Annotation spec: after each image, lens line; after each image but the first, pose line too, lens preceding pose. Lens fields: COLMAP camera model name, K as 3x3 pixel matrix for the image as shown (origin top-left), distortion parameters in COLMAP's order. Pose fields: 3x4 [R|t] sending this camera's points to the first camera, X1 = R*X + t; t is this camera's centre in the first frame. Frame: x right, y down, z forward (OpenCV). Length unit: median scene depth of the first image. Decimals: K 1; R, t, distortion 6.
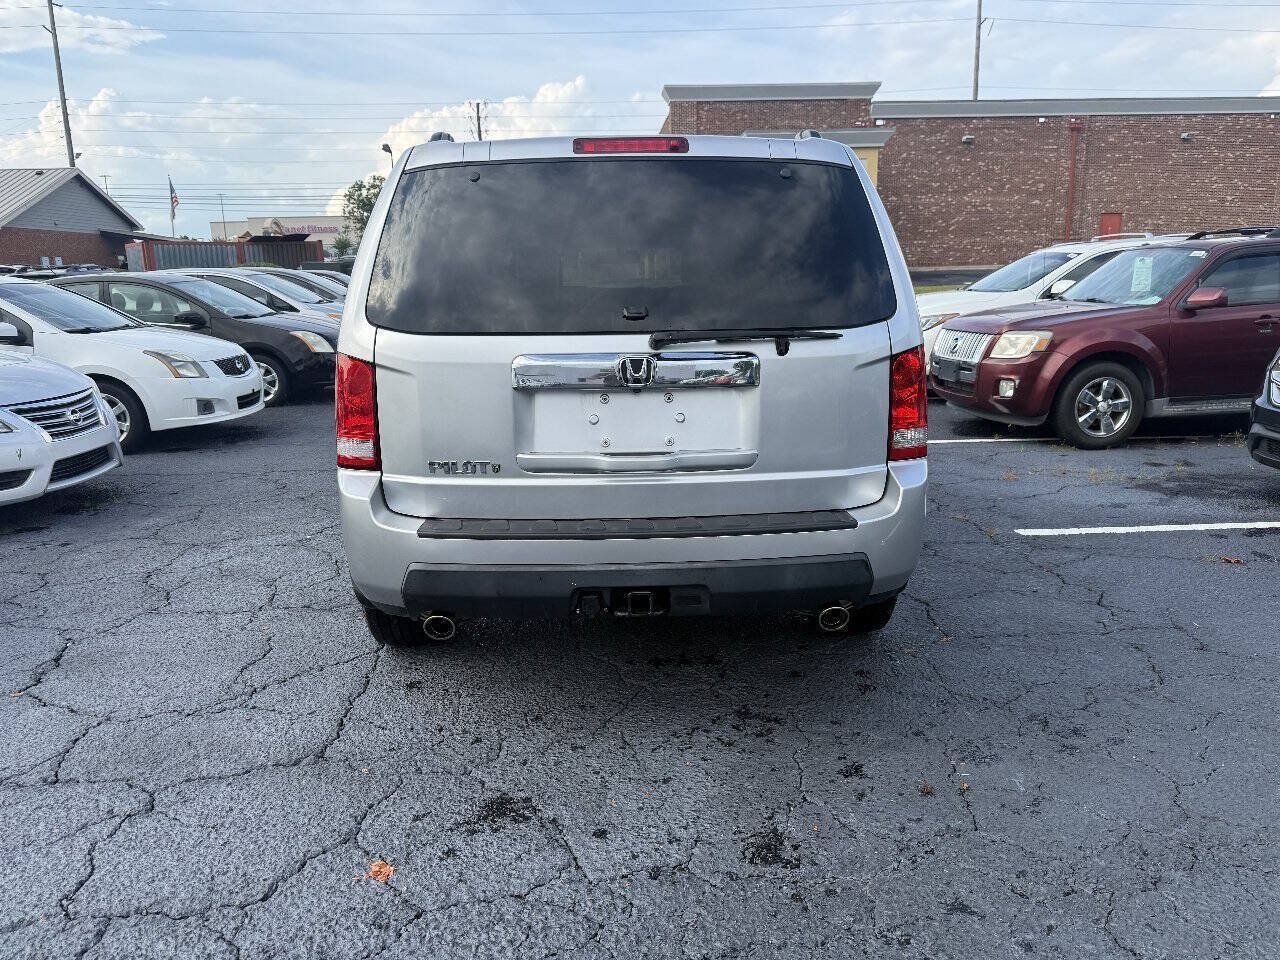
lens RADIAL K [[907.6, 0, 638.7], [0, 907.6, 480.4], [0, 0, 1]] dist [0.025343, -0.032152]
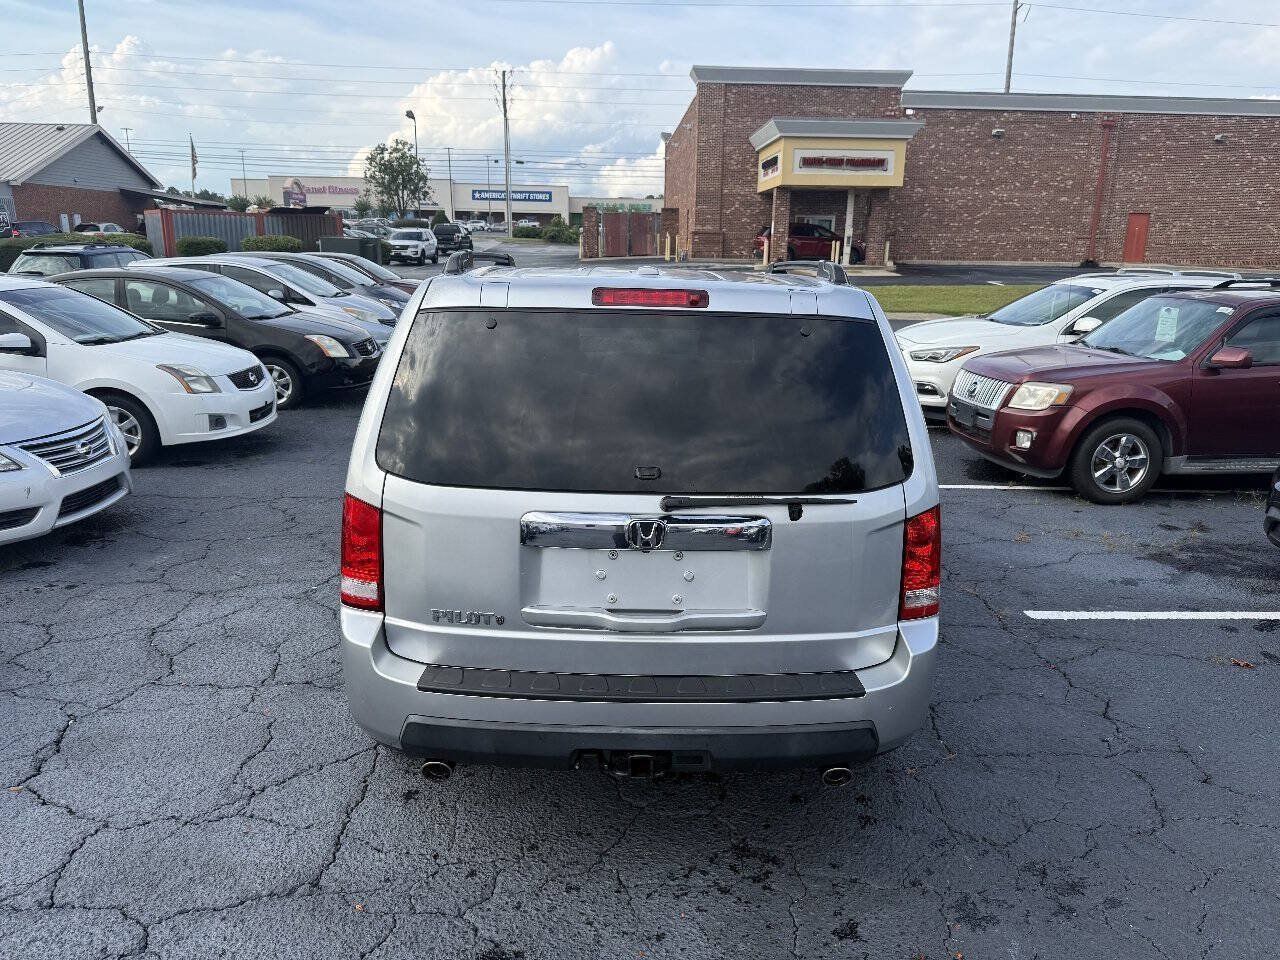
lens RADIAL K [[907.6, 0, 645.8], [0, 907.6, 477.7], [0, 0, 1]] dist [0.025343, -0.032152]
pose [[0.999169, 0.040490, -0.004704, -0.000523], [-0.040349, 0.998820, 0.027033, -0.130299], [0.005793, -0.026821, 0.999623, 0.010994]]
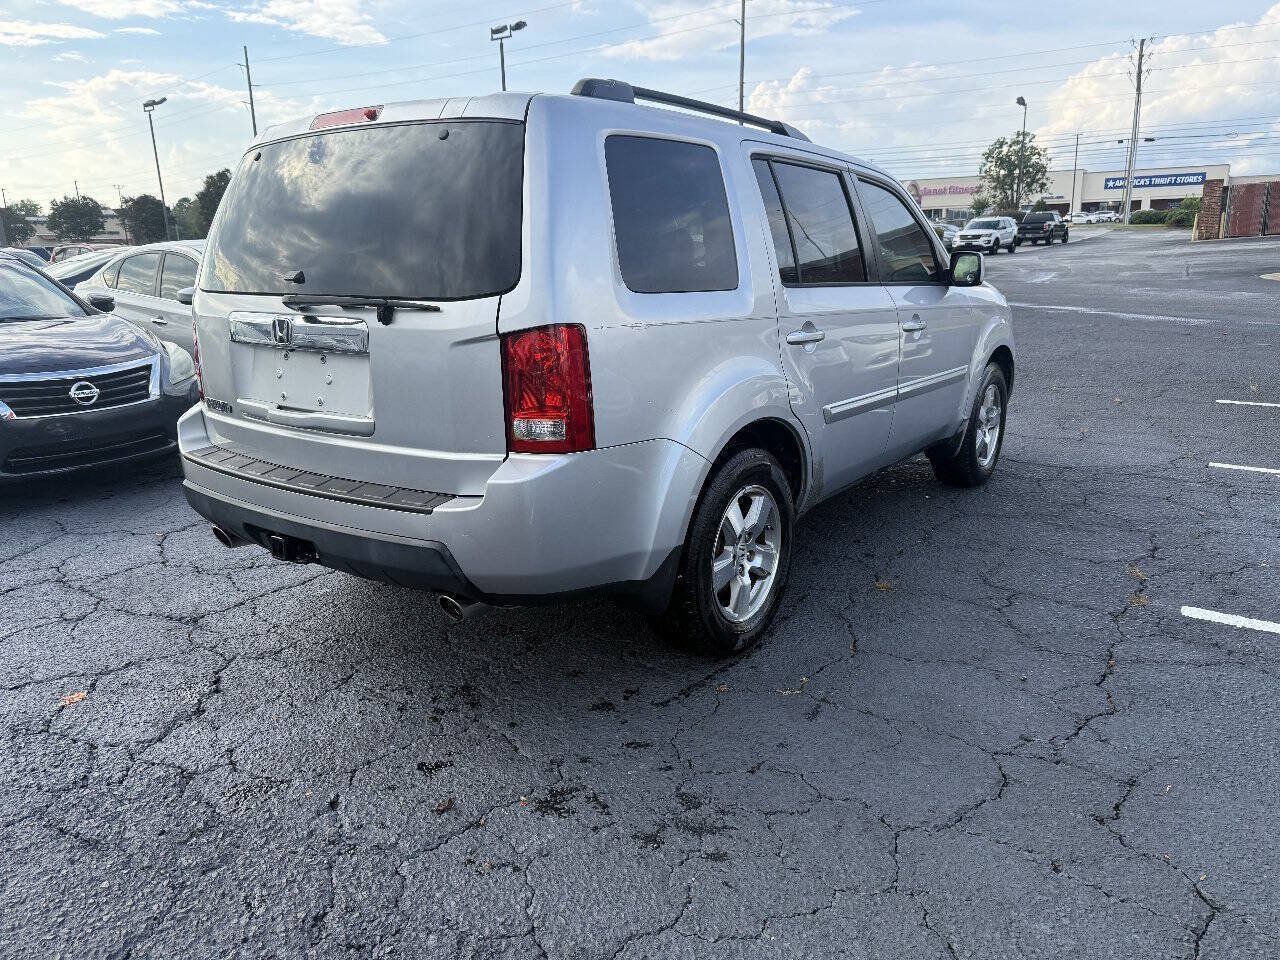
lens RADIAL K [[907.6, 0, 648.4], [0, 907.6, 479.4], [0, 0, 1]] dist [0.025343, -0.032152]
pose [[0.792336, 0.154090, -0.590306, 0.627029], [-0.131090, 0.987978, 0.081940, -0.058593], [0.595835, 0.012459, 0.803010, 0.245751]]
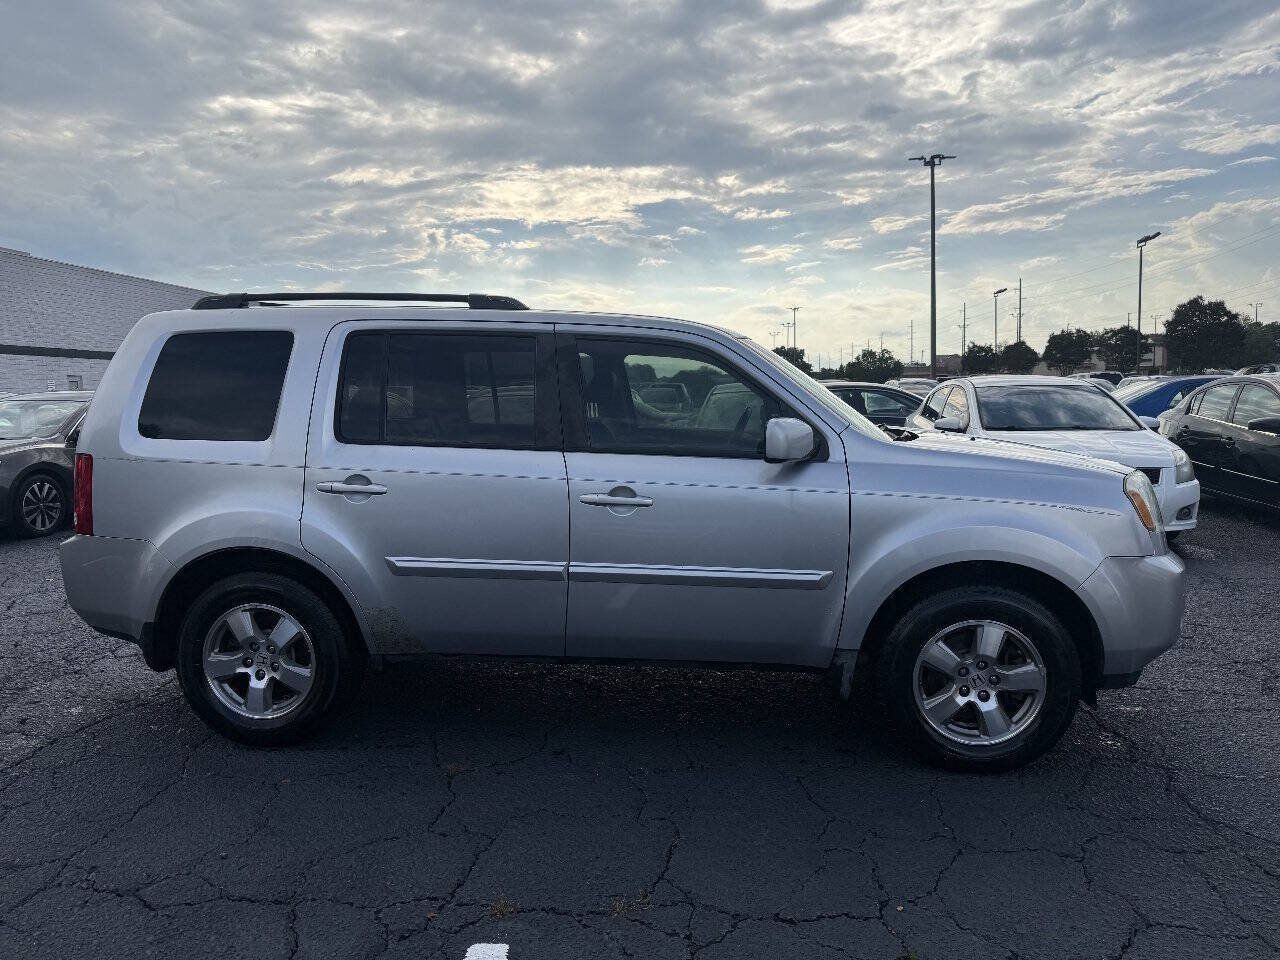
lens RADIAL K [[907.6, 0, 648.6], [0, 907.6, 484.5], [0, 0, 1]] dist [0.025343, -0.032152]
pose [[-0.132401, 0.122755, -0.983566, 1.091155], [-0.204131, 0.967653, 0.148248, -0.339350], [0.969949, 0.220405, -0.103060, 1.383152]]
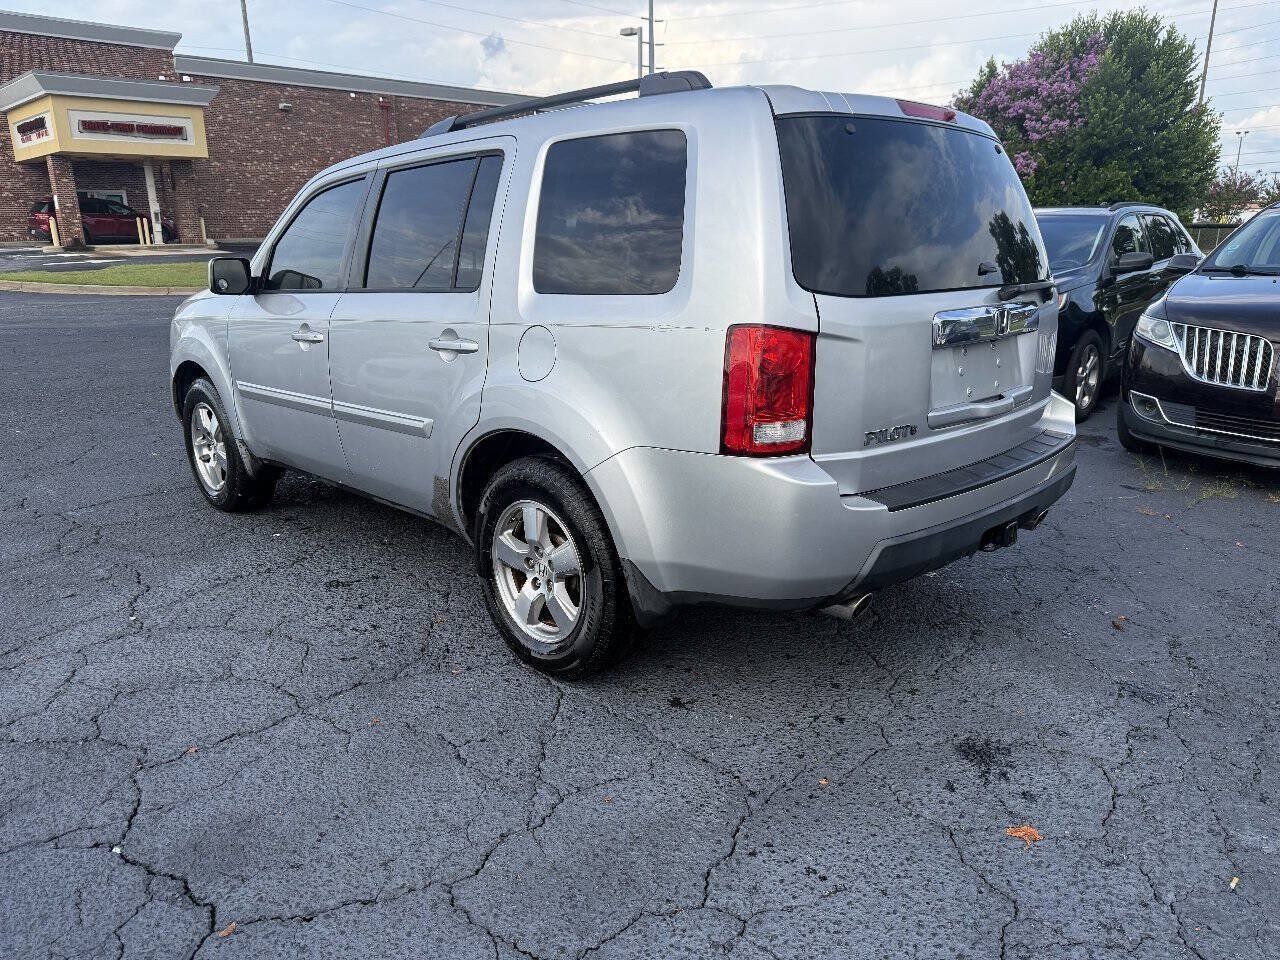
lens RADIAL K [[907.6, 0, 637.4], [0, 907.6, 481.8], [0, 0, 1]] dist [0.025343, -0.032152]
pose [[0.740805, -0.166378, 0.650789, -0.668111], [0.146902, 0.985515, 0.084731, -0.055712], [-0.655460, 0.032833, 0.754516, 0.289067]]
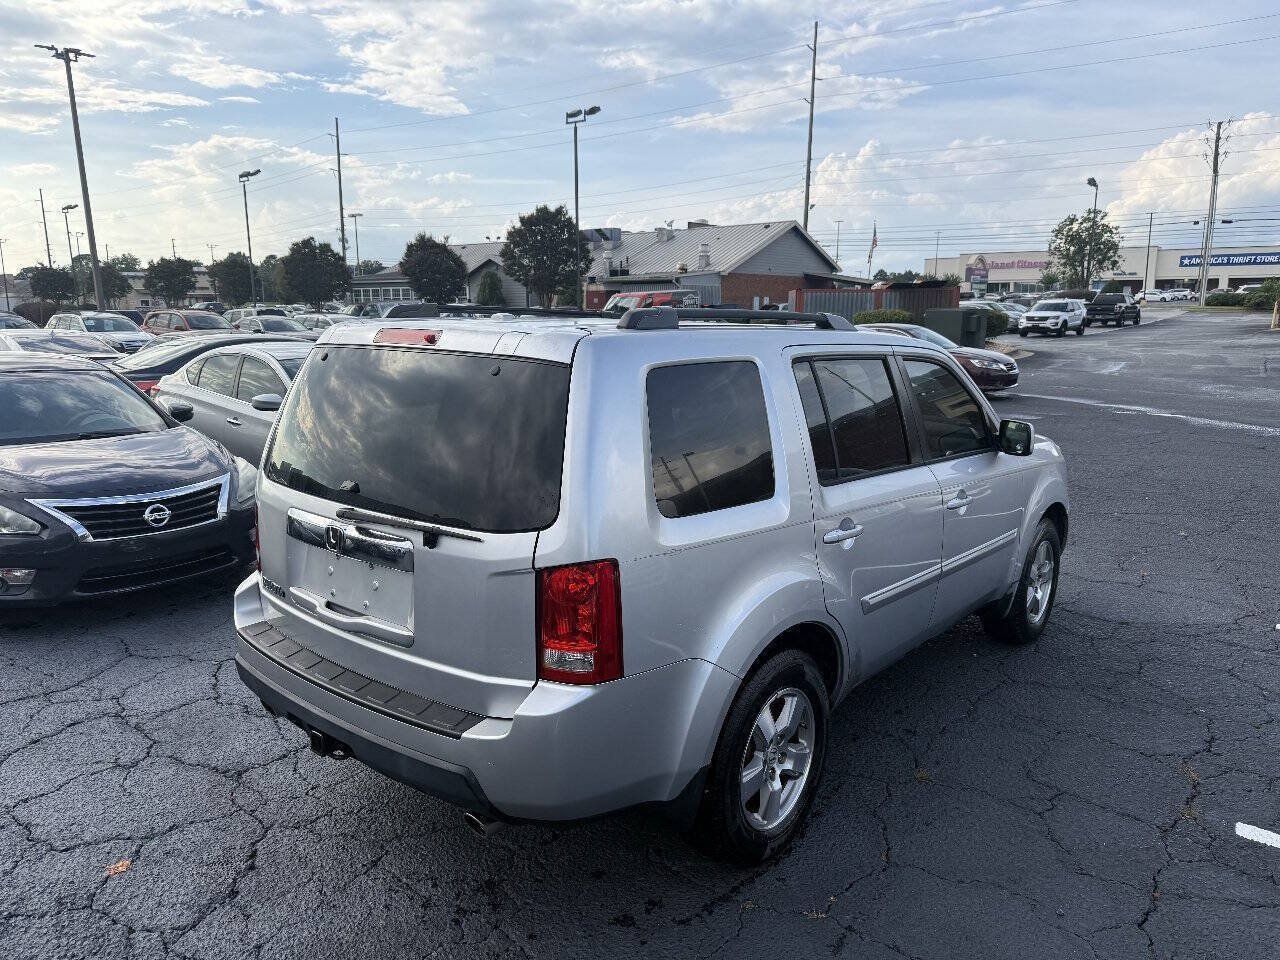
lens RADIAL K [[907.6, 0, 641.1], [0, 907.6, 477.6], [0, 0, 1]] dist [0.025343, -0.032152]
pose [[0.743115, 0.142726, -0.653765, 0.630263], [-0.166677, 0.985676, 0.025730, -0.179475], [0.648073, 0.089847, 0.756260, 0.239583]]
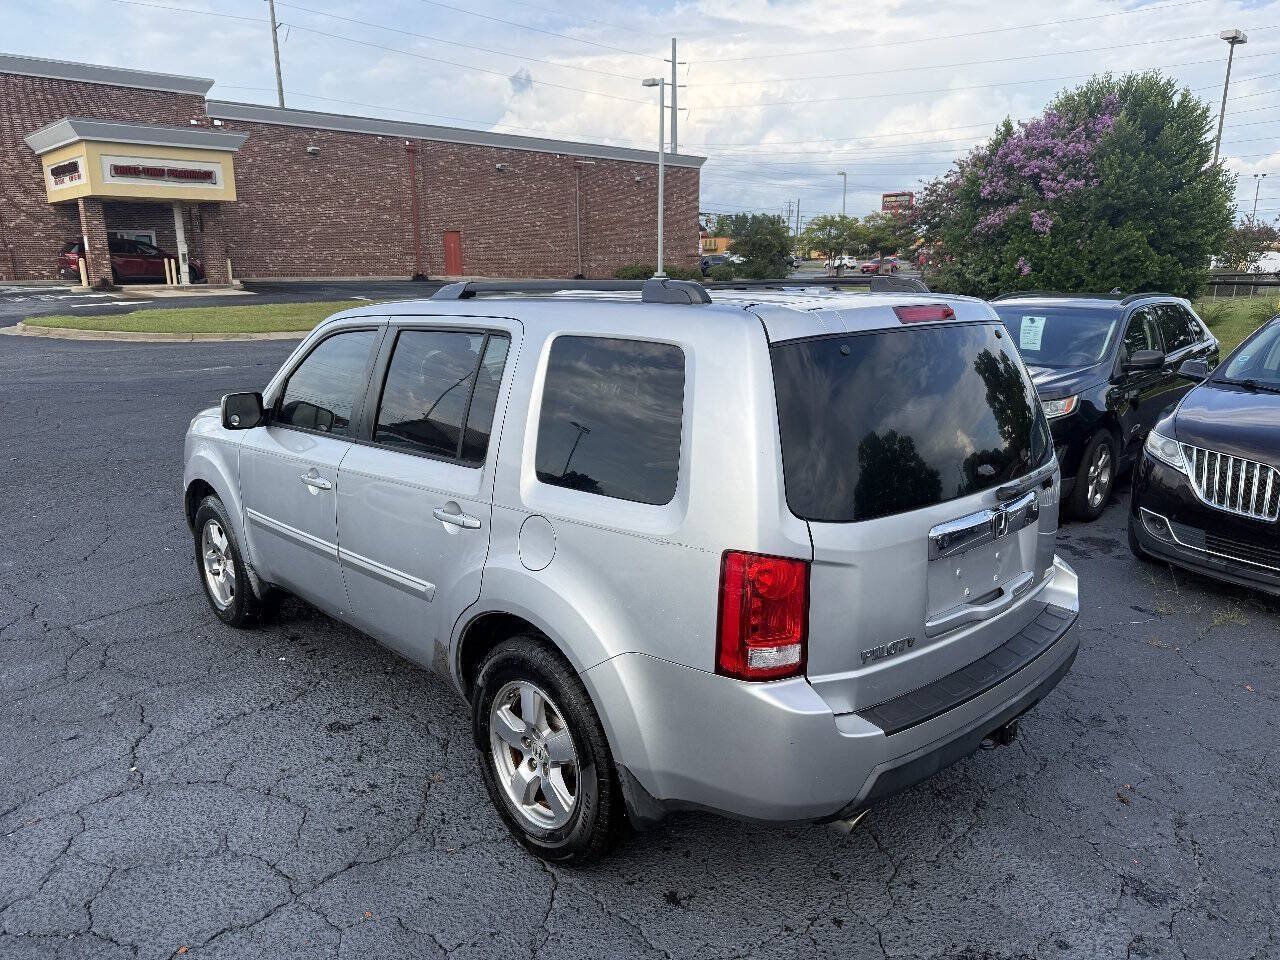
lens RADIAL K [[907.6, 0, 646.7], [0, 907.6, 474.7], [0, 0, 1]] dist [0.025343, -0.032152]
pose [[0.749208, -0.131991, 0.649050, -0.639354], [0.136412, 0.989683, 0.043800, -0.178056], [-0.648135, 0.055723, 0.759484, 0.271350]]
